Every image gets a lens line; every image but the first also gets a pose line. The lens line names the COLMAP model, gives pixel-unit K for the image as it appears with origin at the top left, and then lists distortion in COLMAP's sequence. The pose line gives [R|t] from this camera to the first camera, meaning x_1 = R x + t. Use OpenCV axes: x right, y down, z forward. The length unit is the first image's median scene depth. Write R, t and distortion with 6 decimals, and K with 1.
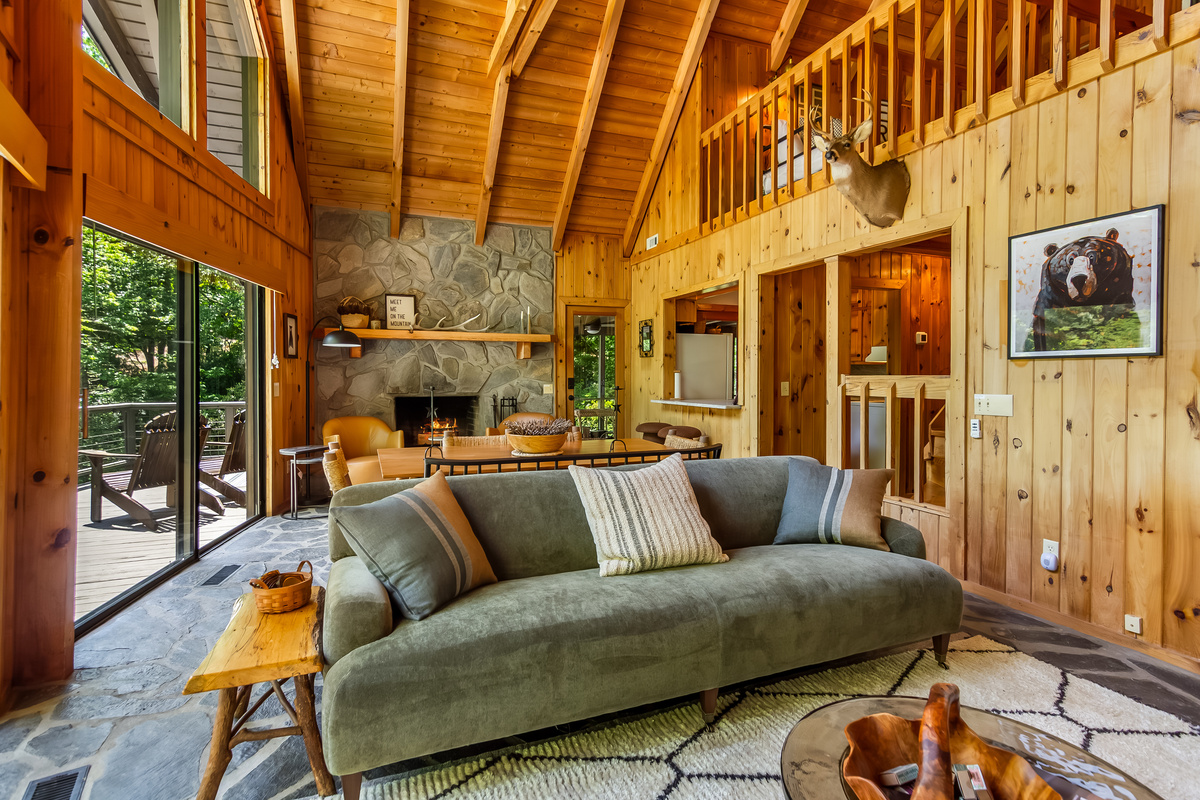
lens RADIAL K [[598.0, 0, 601.4], [0, 598.0, 383.7], [0, 0, 1]] dist [-0.000498, 0.003902]
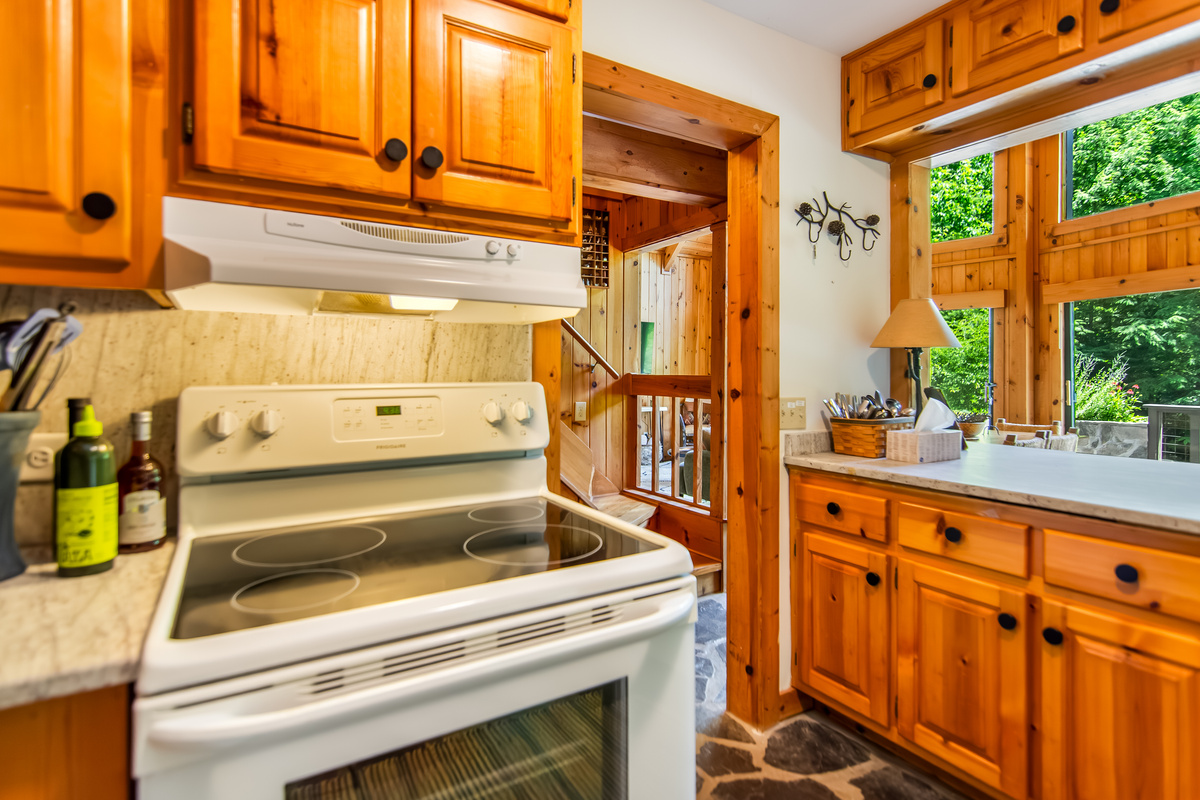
lens RADIAL K [[598.0, 0, 601.9], [0, 598.0, 373.8], [0, 0, 1]] dist [-0.000498, 0.003902]
pose [[-0.984611, -0.000065, -0.174762, 0.457683], [-0.002935, 0.999865, 0.016163, -0.018942], [0.174738, 0.016427, -0.984478, 1.138212]]
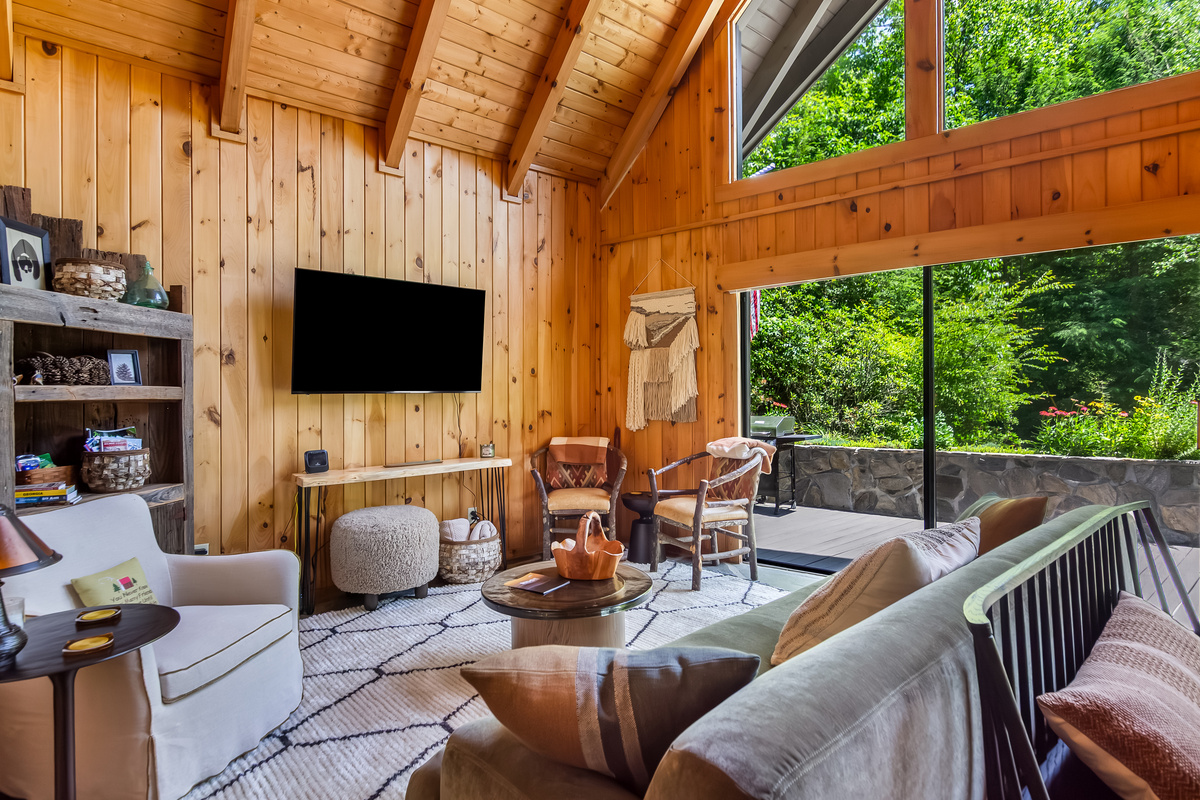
lens RADIAL K [[617.4, 0, 596.3], [0, 617.4, 387.9], [0, 0, 1]] dist [-0.003469, 0.001460]
pose [[-0.949827, 0.008509, -0.312660, 0.227013], [0.005661, 0.999934, 0.010014, -0.009418], [0.312725, 0.007742, -0.949812, 0.585702]]
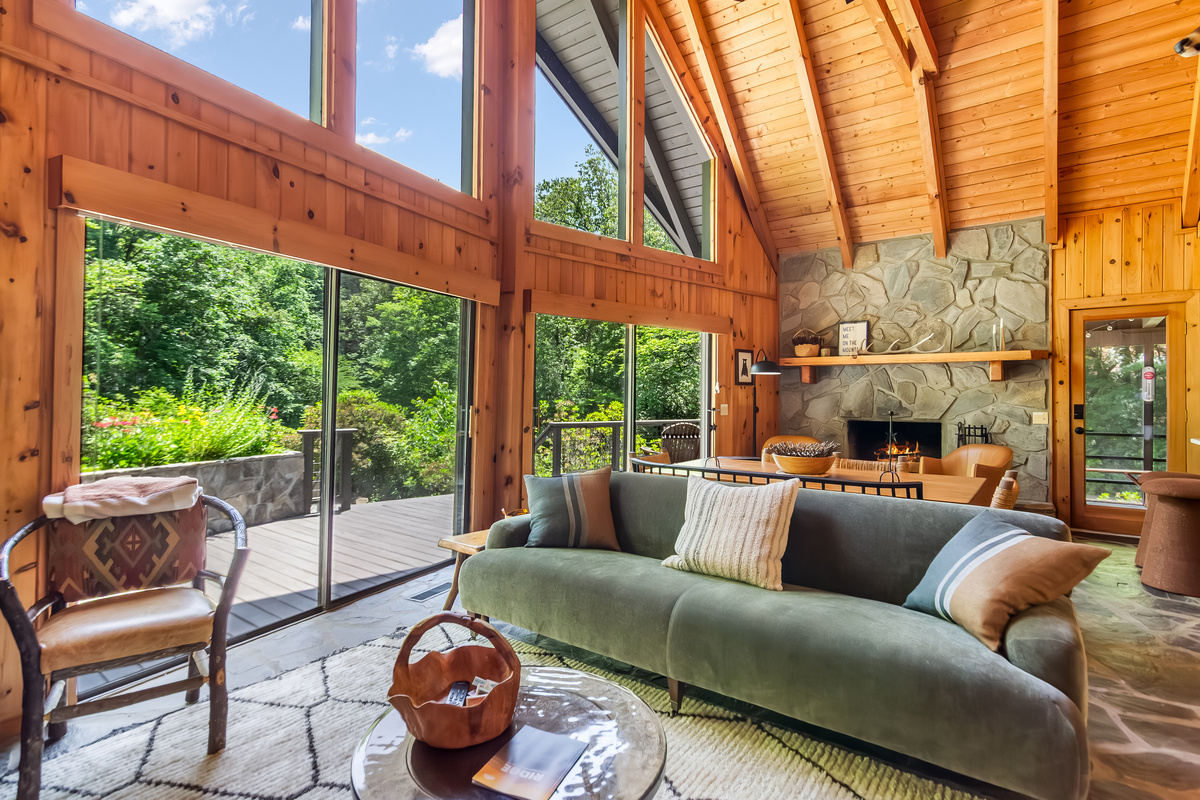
lens RADIAL K [[598.0, 0, 592.1], [0, 598.0, 392.7], [0, 0, 1]] dist [-0.000498, 0.003902]
pose [[0.499861, -0.004093, -0.866096, 0.330469], [-0.018924, 0.999698, -0.015647, -0.000921], [0.865899, 0.024211, 0.499633, 0.091048]]
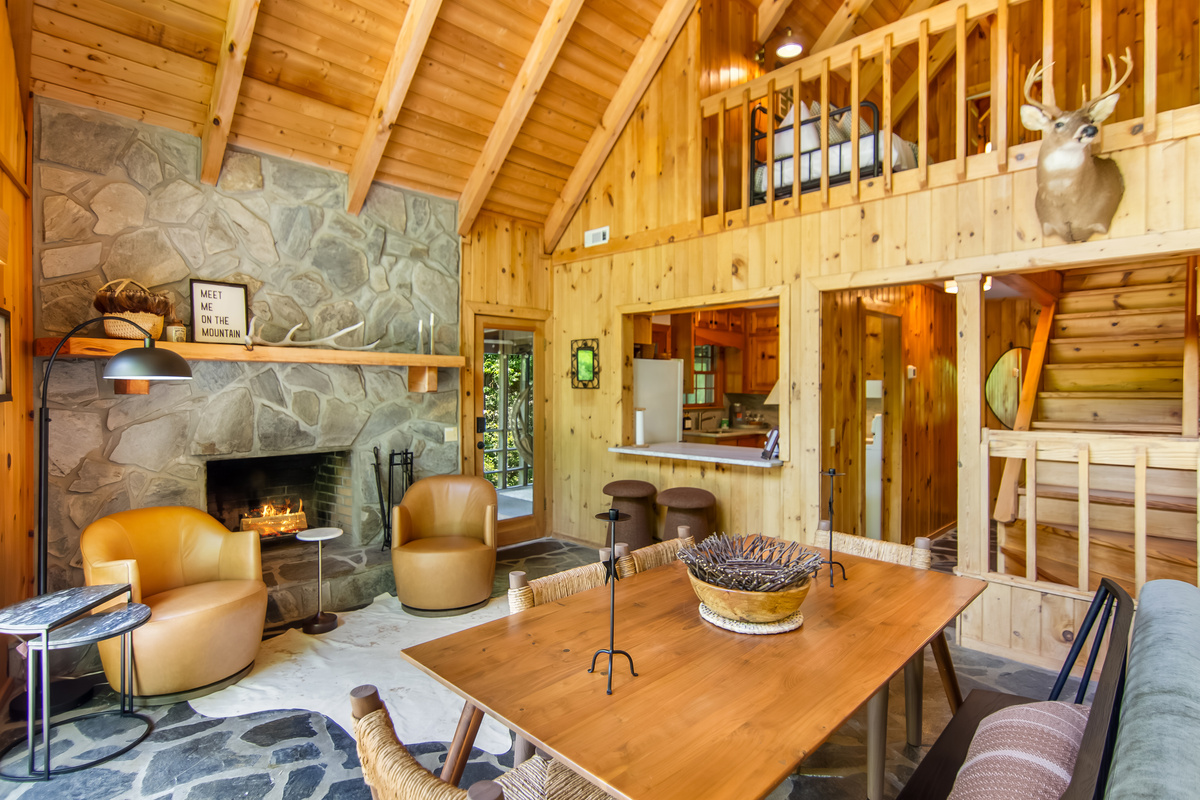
lens RADIAL K [[614.2, 0, 600.7], [0, 614.2, 388.5], [0, 0, 1]] dist [0.004011, -0.001827]
pose [[0.913991, 0.001913, 0.405730, -0.237722], [0.003158, 0.999925, -0.011828, -0.038236], [-0.405722, 0.012092, 0.913916, 0.308157]]
